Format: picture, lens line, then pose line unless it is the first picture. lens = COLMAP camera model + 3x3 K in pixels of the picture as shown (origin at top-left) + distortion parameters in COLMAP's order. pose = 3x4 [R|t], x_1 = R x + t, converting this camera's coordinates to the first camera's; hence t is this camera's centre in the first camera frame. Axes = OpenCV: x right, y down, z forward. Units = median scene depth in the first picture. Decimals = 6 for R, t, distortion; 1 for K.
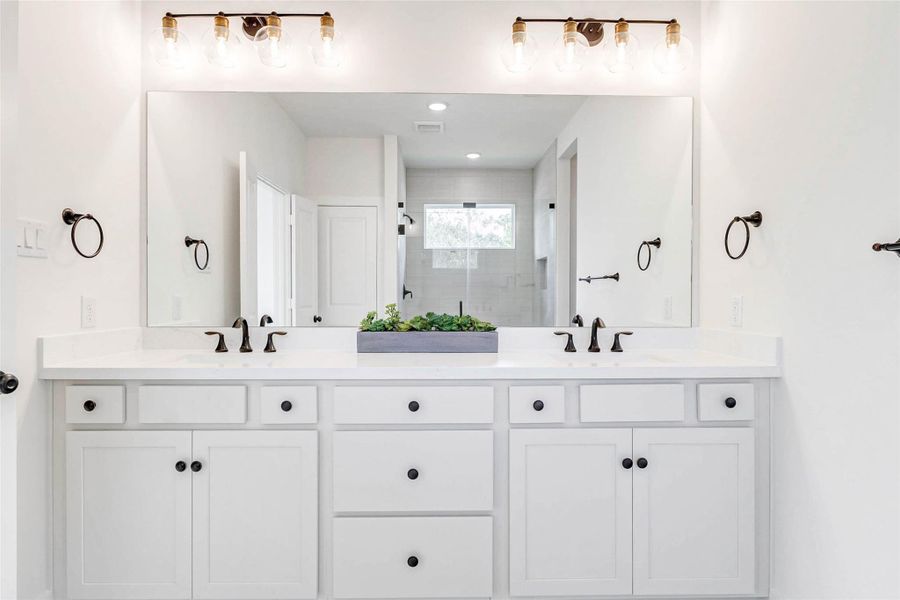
lens RADIAL K [[501.9, 0, 450.0], [0, 501.9, 300.0], [0, 0, 1]] dist [-0.007051, -0.001289]
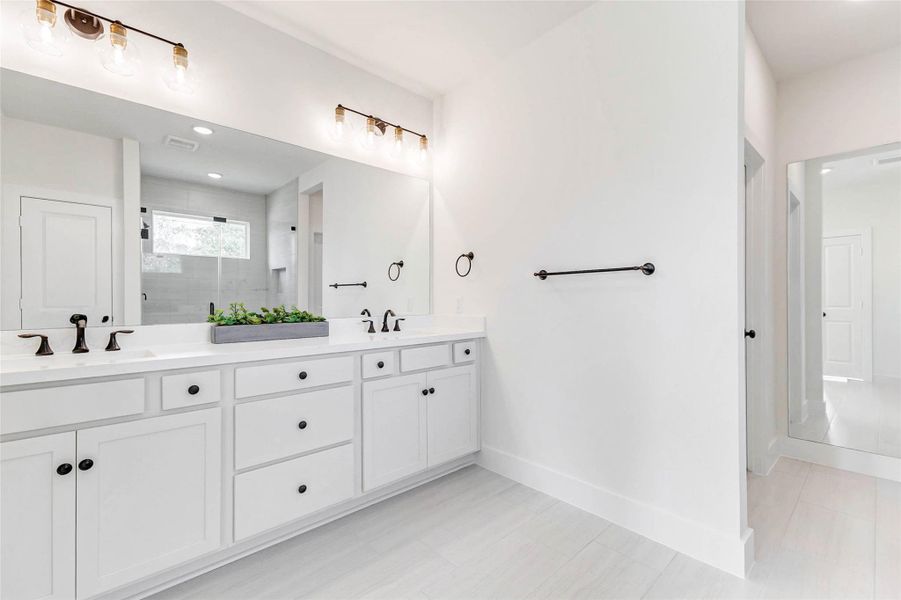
lens RADIAL K [[393.7, 0, 450.5], [0, 393.7, 300.0], [0, 0, 1]] dist [0.000278, 0.000242]
pose [[0.743892, -0.003449, 0.668291, -0.386586], [0.008173, 0.999959, -0.003937, 0.009665], [-0.668250, 0.008391, 0.743889, -0.059166]]
